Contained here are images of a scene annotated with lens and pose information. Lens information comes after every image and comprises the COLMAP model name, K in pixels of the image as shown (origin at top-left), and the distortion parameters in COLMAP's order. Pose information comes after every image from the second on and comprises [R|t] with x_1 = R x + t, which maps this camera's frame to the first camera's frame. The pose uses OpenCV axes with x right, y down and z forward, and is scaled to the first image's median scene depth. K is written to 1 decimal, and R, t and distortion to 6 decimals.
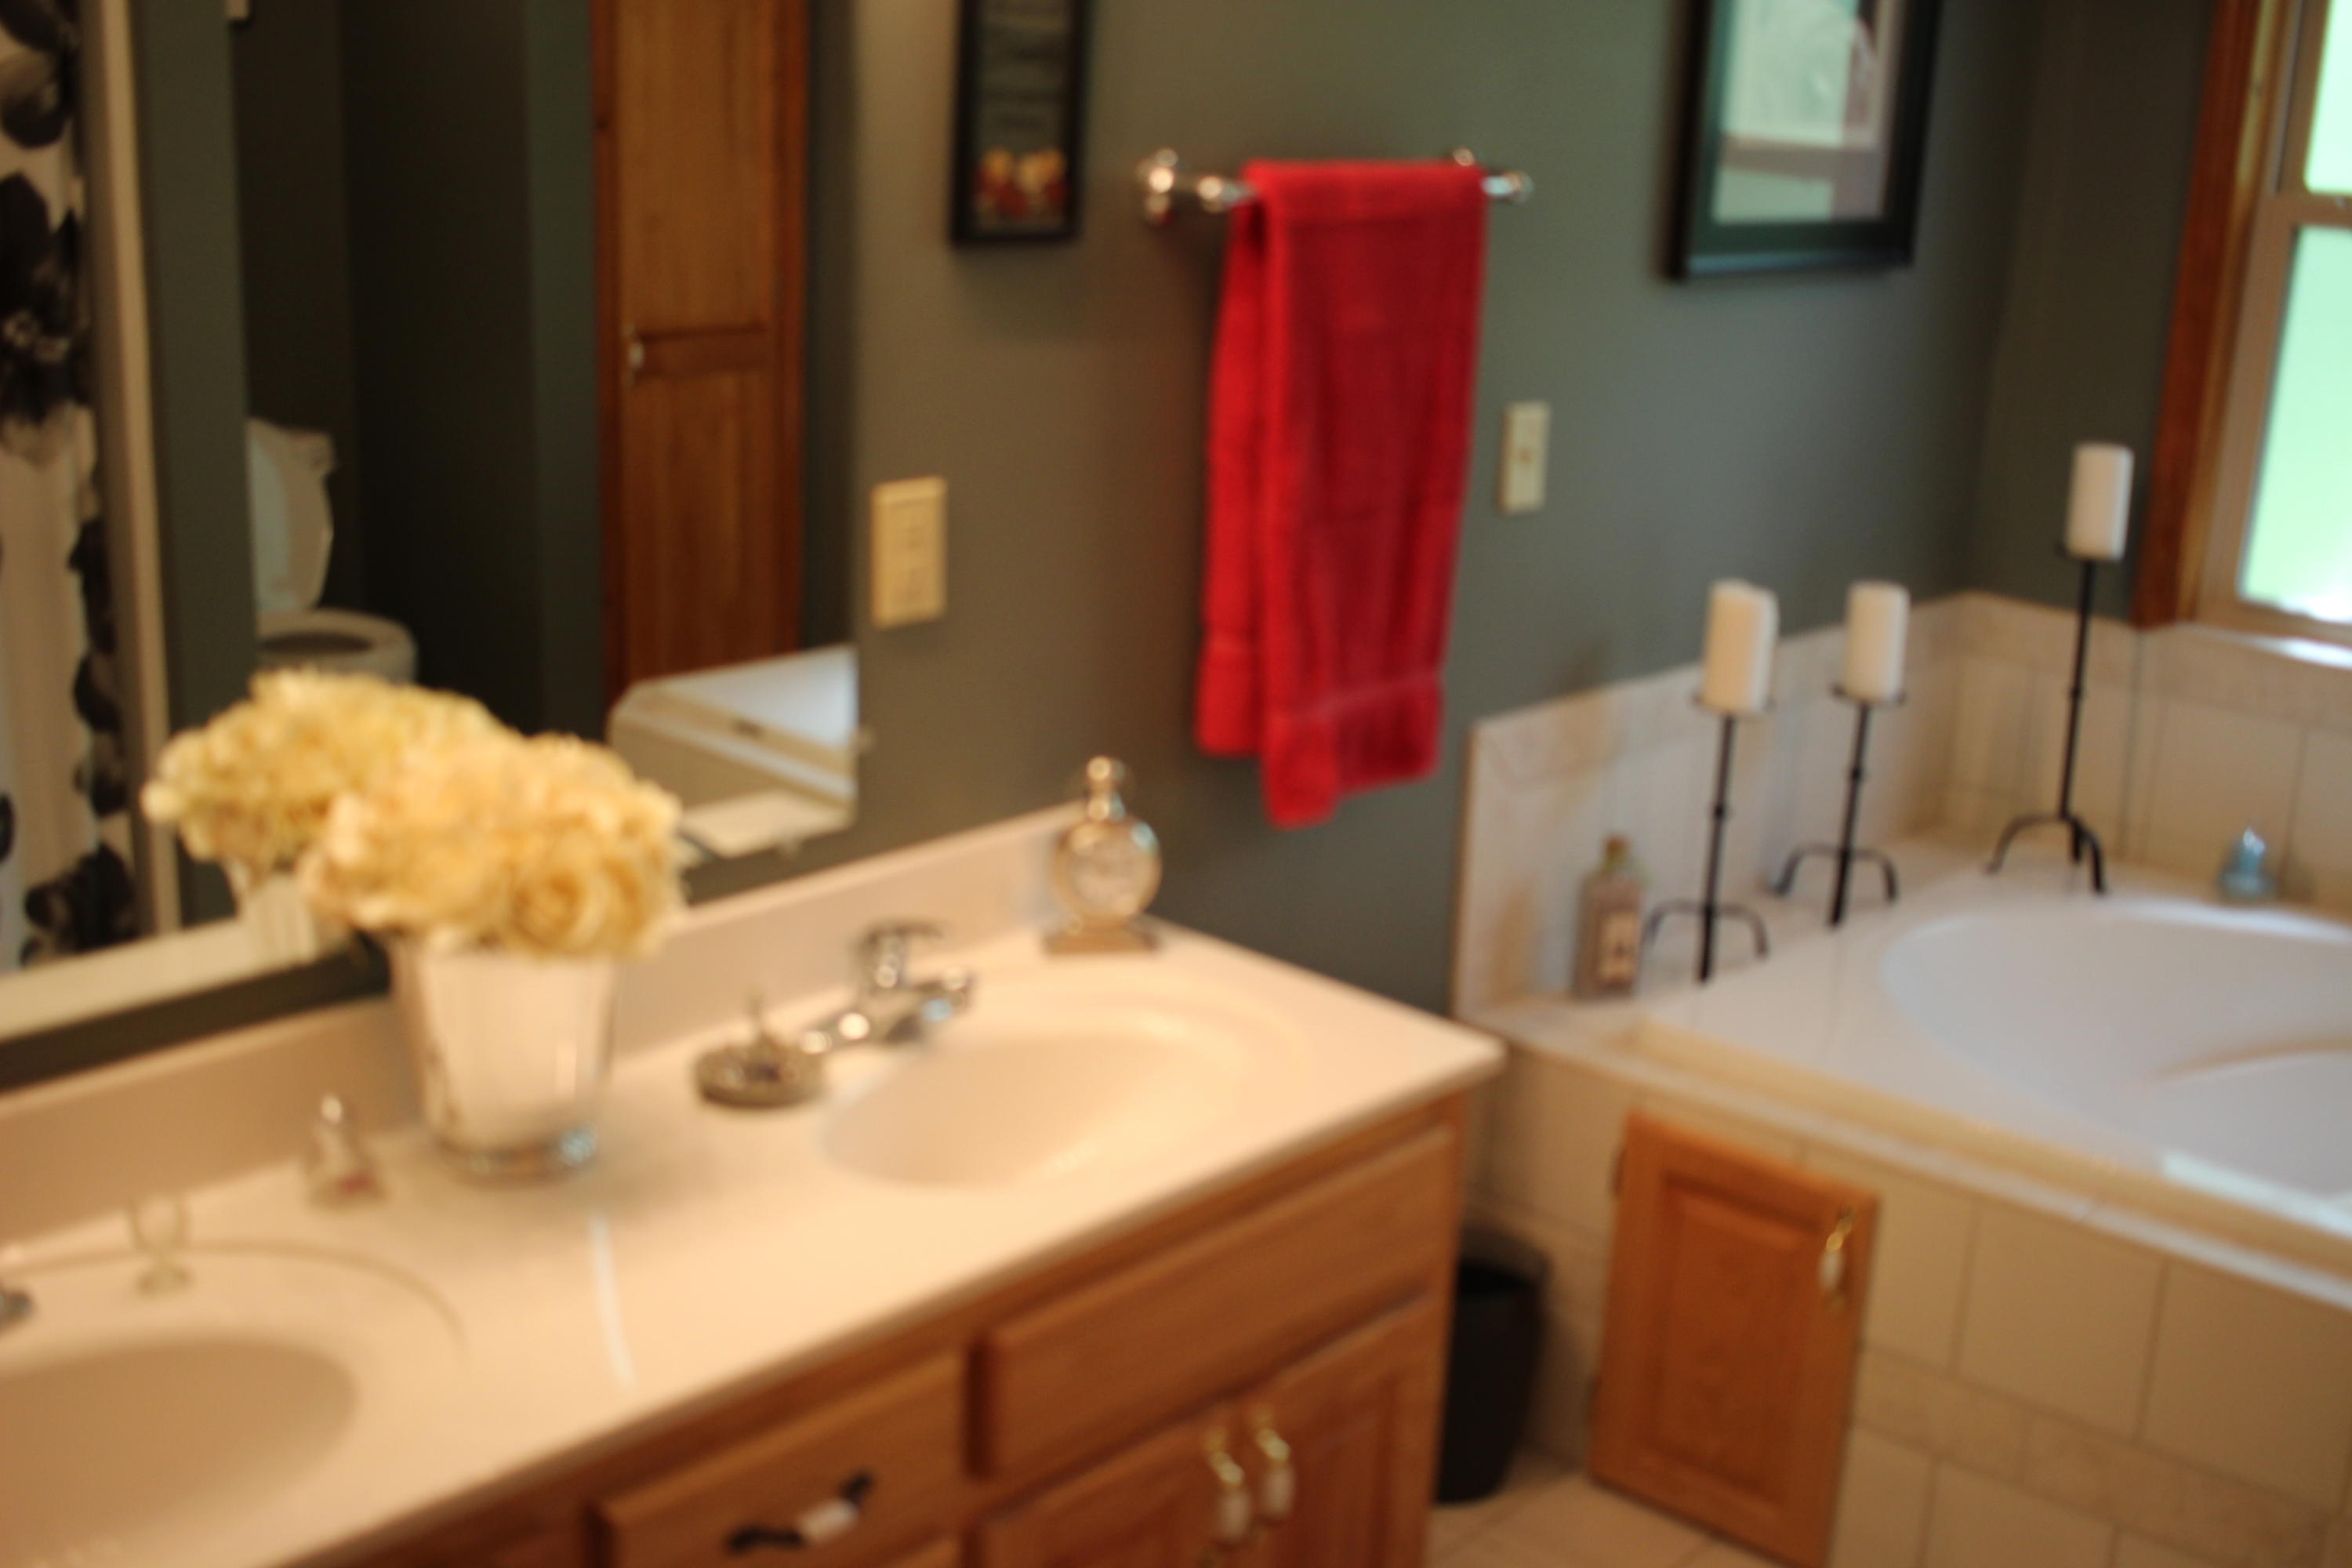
lens RADIAL K [[2595.2, 0, 1176.0], [0, 2595.2, 784.0], [0, 0, 1]] dist [-0.122585, 0.122098]
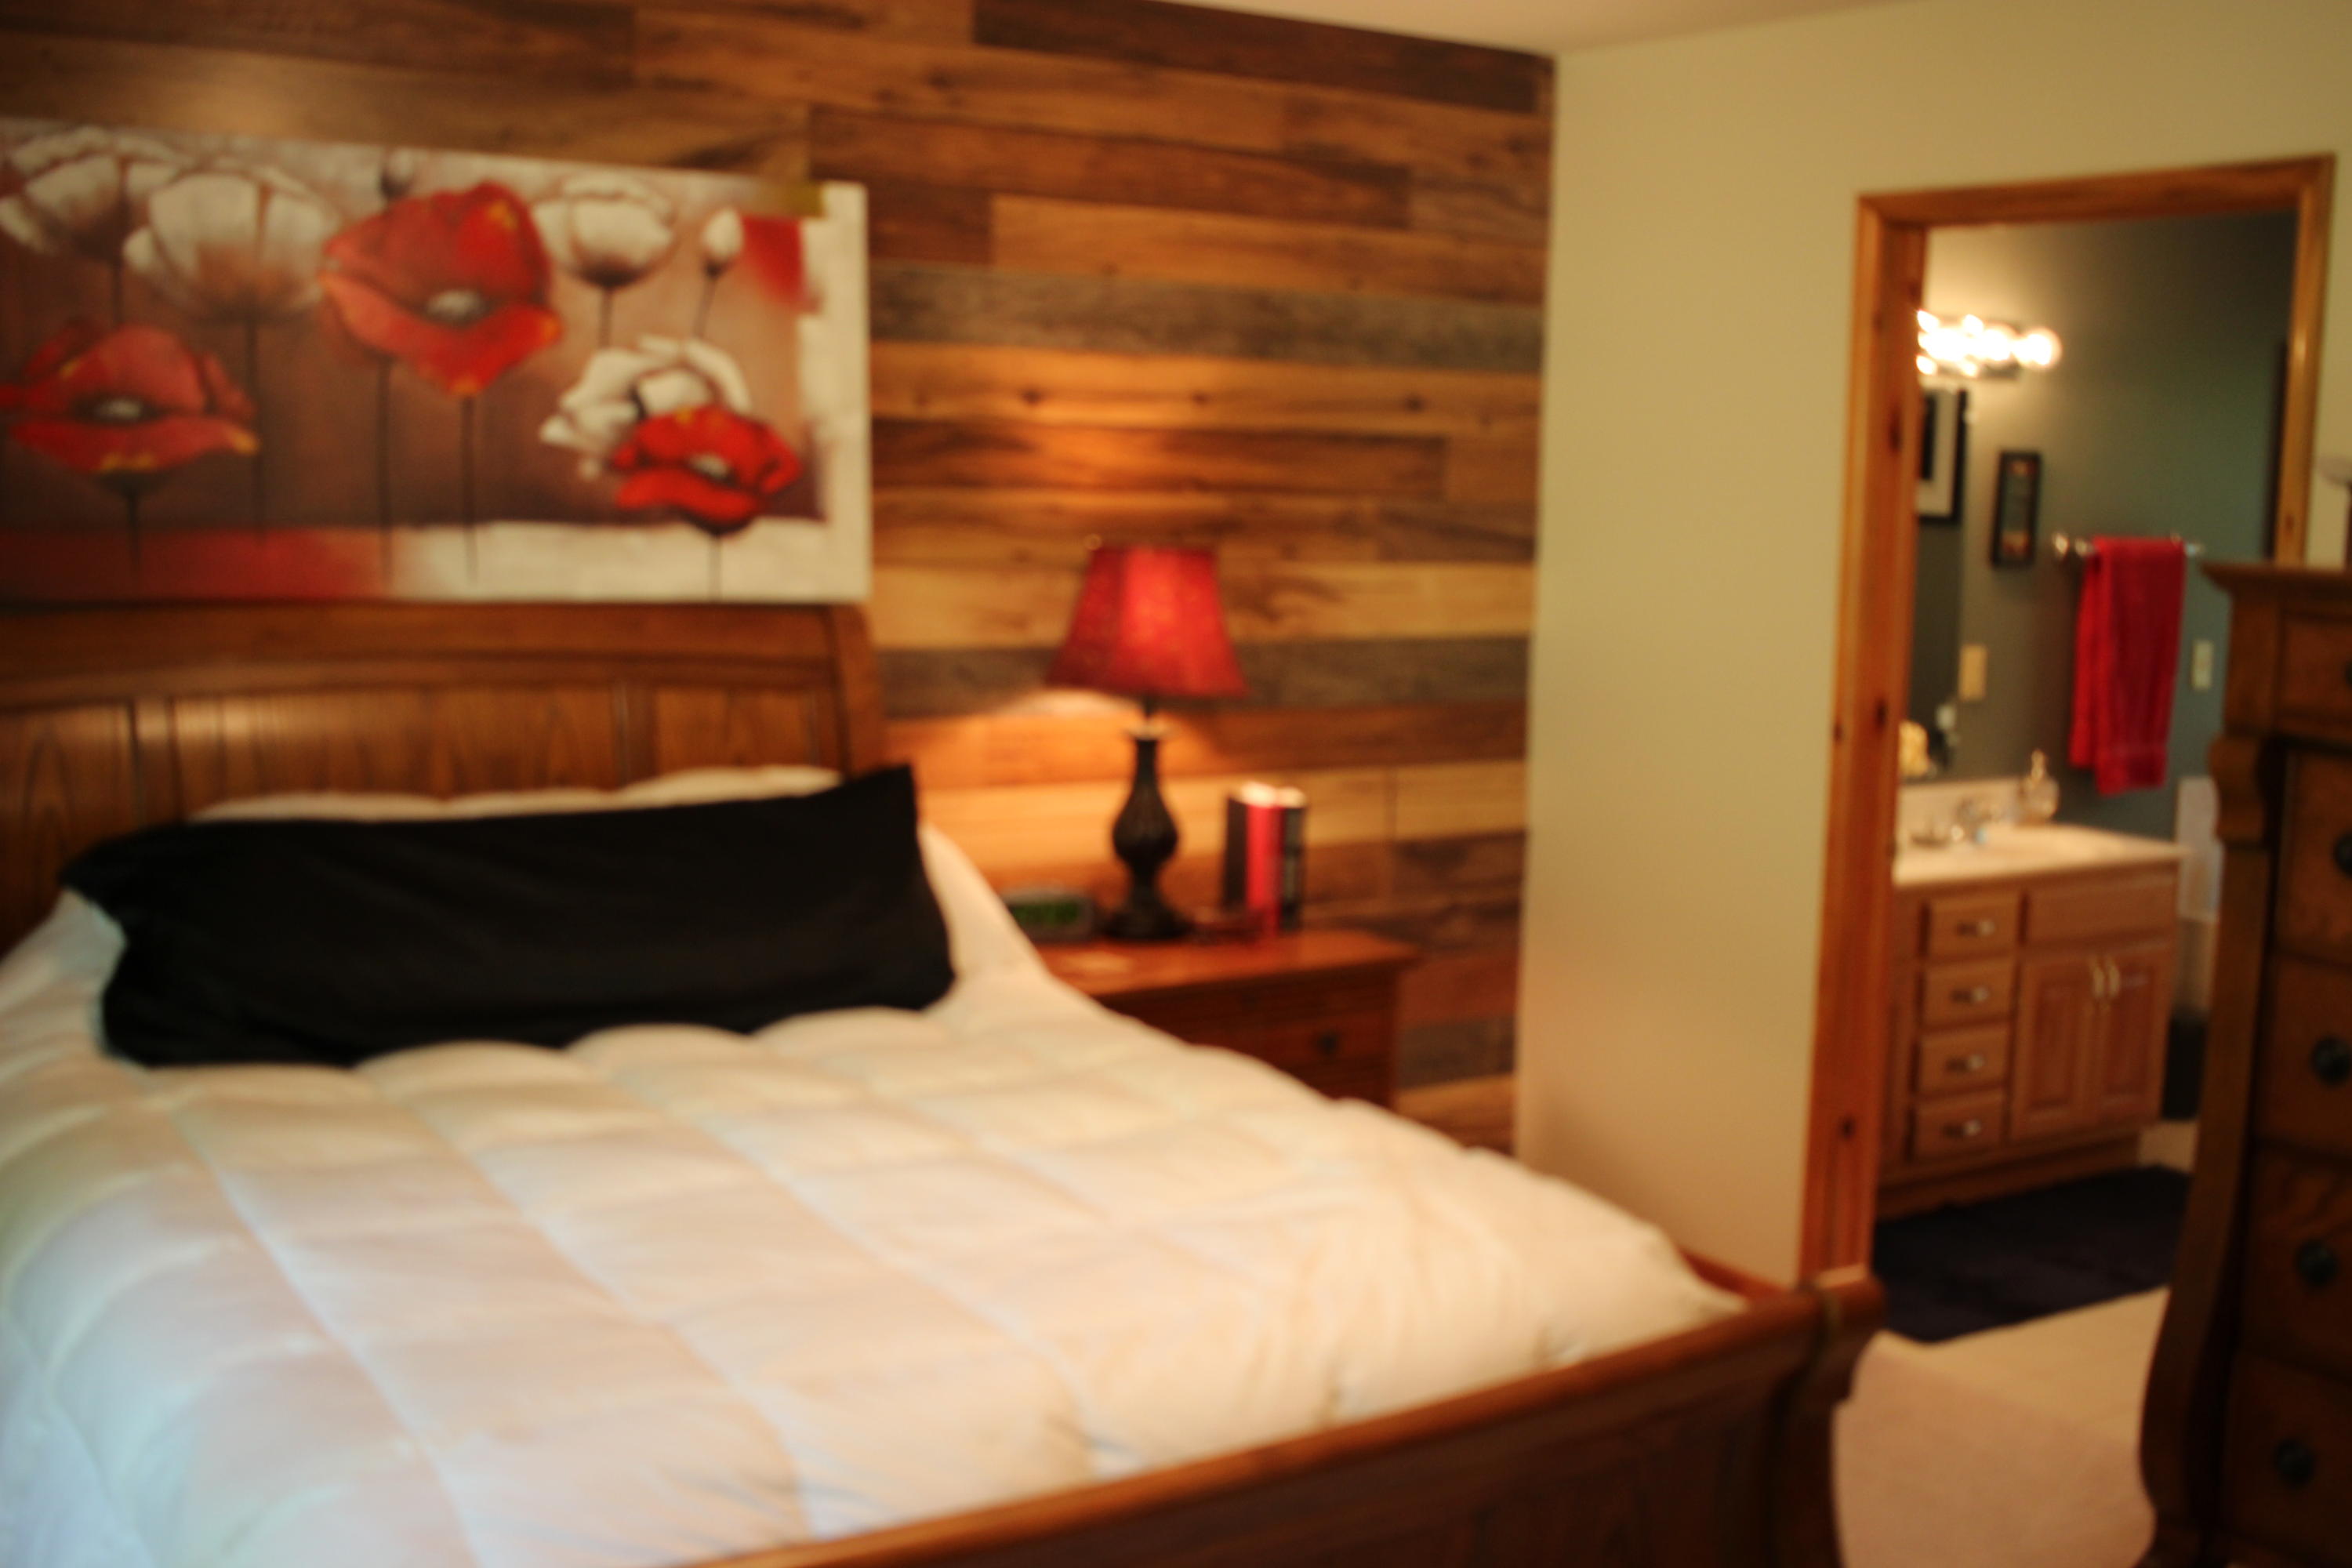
lens RADIAL K [[2536.6, 0, 1176.2], [0, 2536.6, 715.9], [0, 0, 1]] dist [-0.077745, 0.006058]
pose [[0.967919, 0.018273, -0.250597, -0.209446], [-0.065775, 0.980999, -0.182520, 0.420209], [0.242500, 0.193148, 0.950730, -1.475726]]
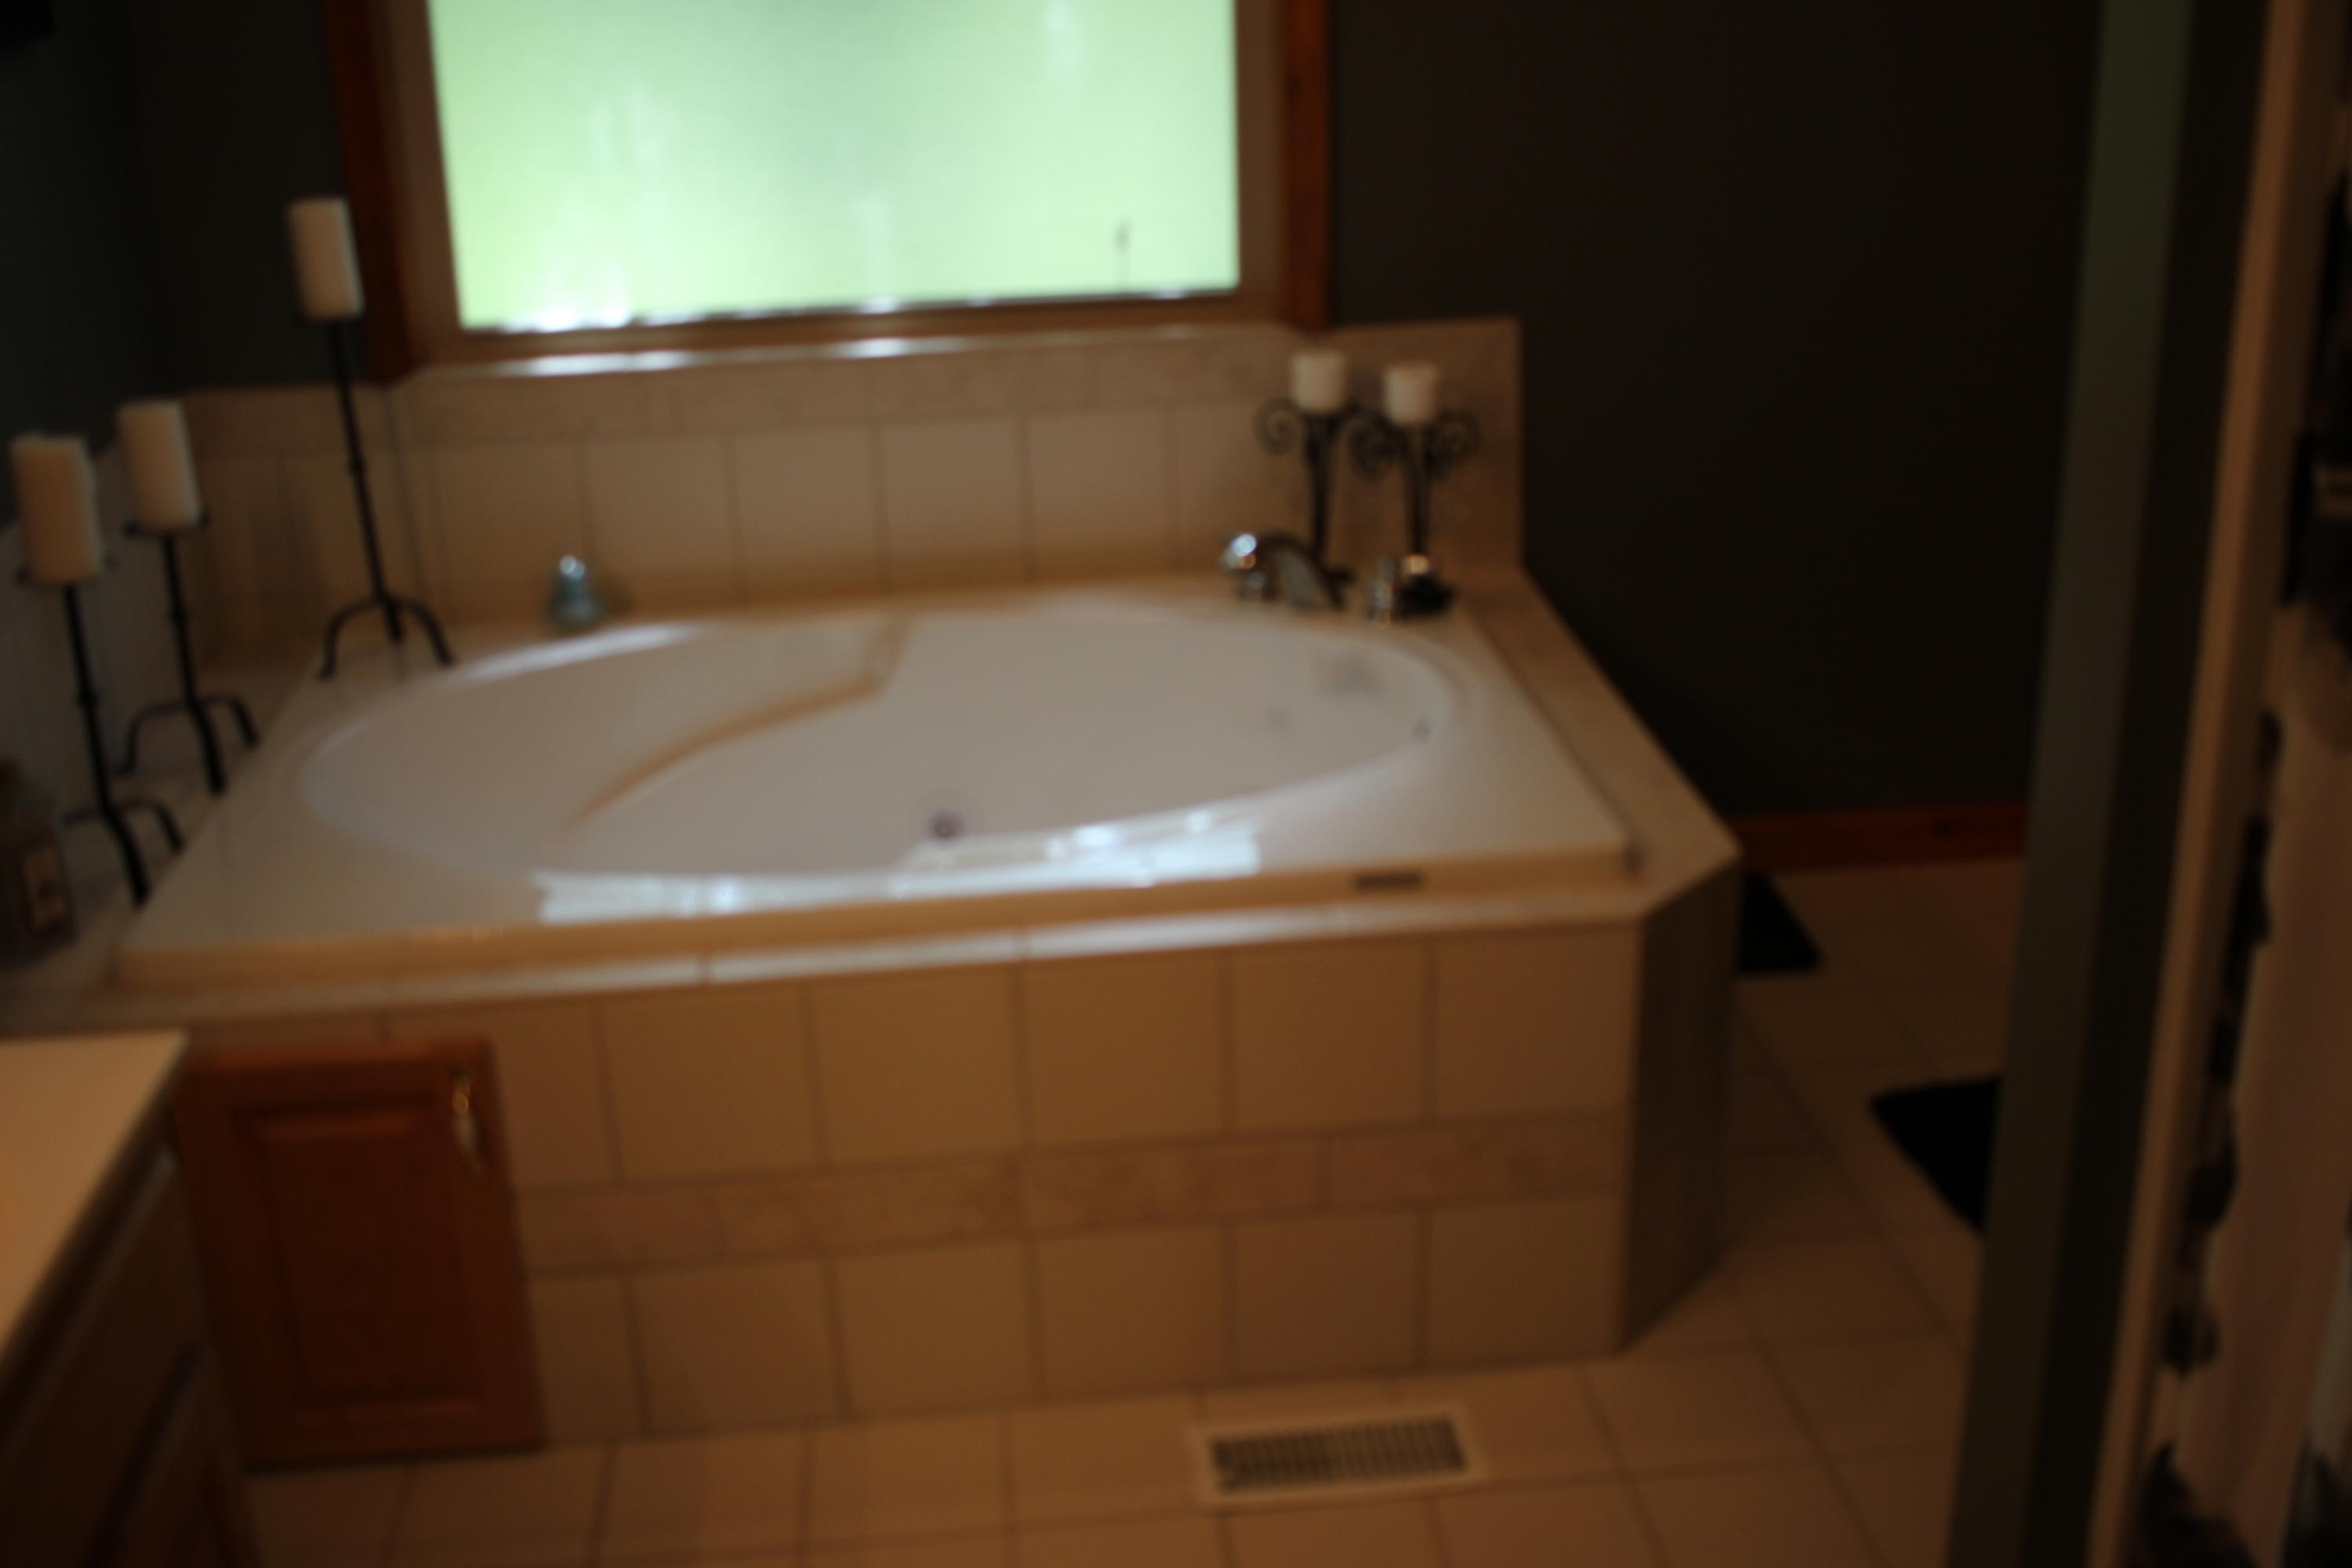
lens RADIAL K [[2595.2, 0, 1176.0], [0, 2595.2, 784.0], [0, 0, 1]] dist [-0.122585, 0.122098]
pose [[0.667435, -0.318828, 0.672962, -0.146087], [0.258849, 0.946686, 0.191787, -0.035860], [-0.698231, 0.046190, 0.714380, 0.172992]]
